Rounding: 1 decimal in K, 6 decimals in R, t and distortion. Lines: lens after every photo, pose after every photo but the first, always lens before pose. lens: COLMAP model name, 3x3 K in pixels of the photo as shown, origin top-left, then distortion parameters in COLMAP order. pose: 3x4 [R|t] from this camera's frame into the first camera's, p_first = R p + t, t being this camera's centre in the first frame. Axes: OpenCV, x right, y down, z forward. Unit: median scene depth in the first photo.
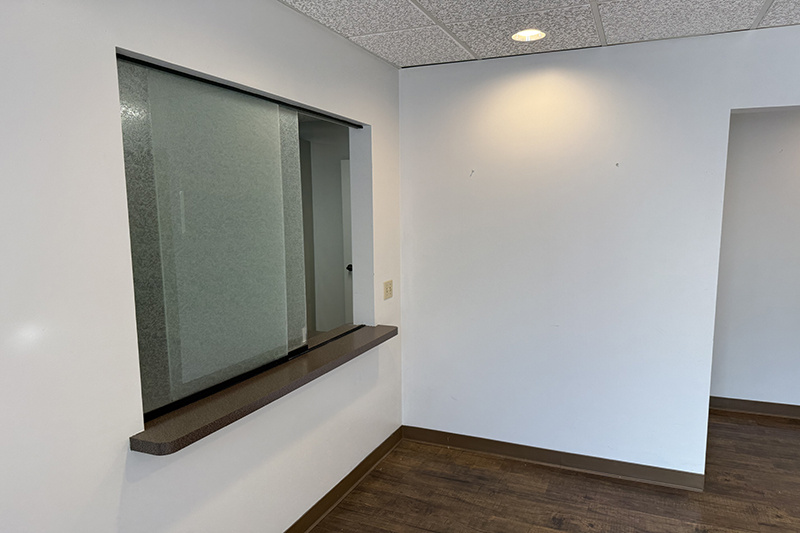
lens RADIAL K [[570.2, 0, 397.1], [0, 570.2, 270.4], [0, 0, 1]] dist [0.004604, -0.000720]
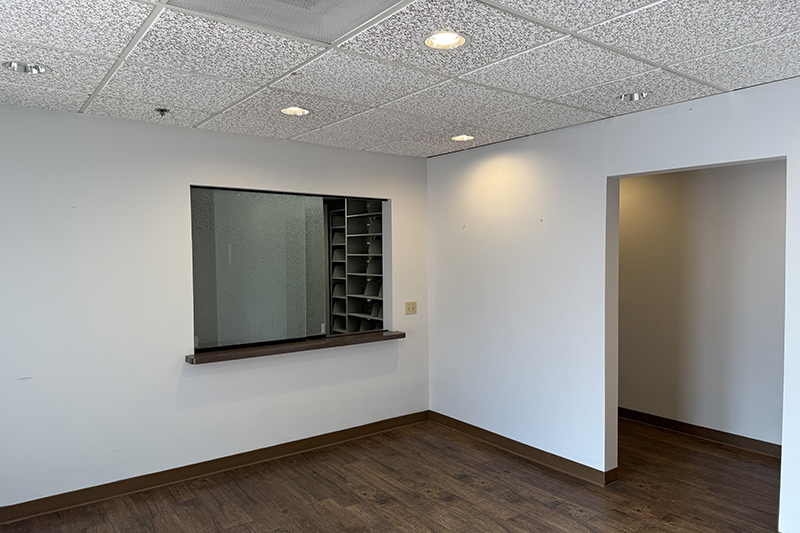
lens RADIAL K [[549.4, 0, 402.1], [0, 549.4, 253.5], [0, 0, 1]] dist [0.023832, -0.003801]
pose [[0.874070, 0.001775, -0.485797, 0.727282], [-0.052898, 0.994395, -0.091543, 0.028338], [0.482912, 0.105712, 0.869265, -0.268784]]
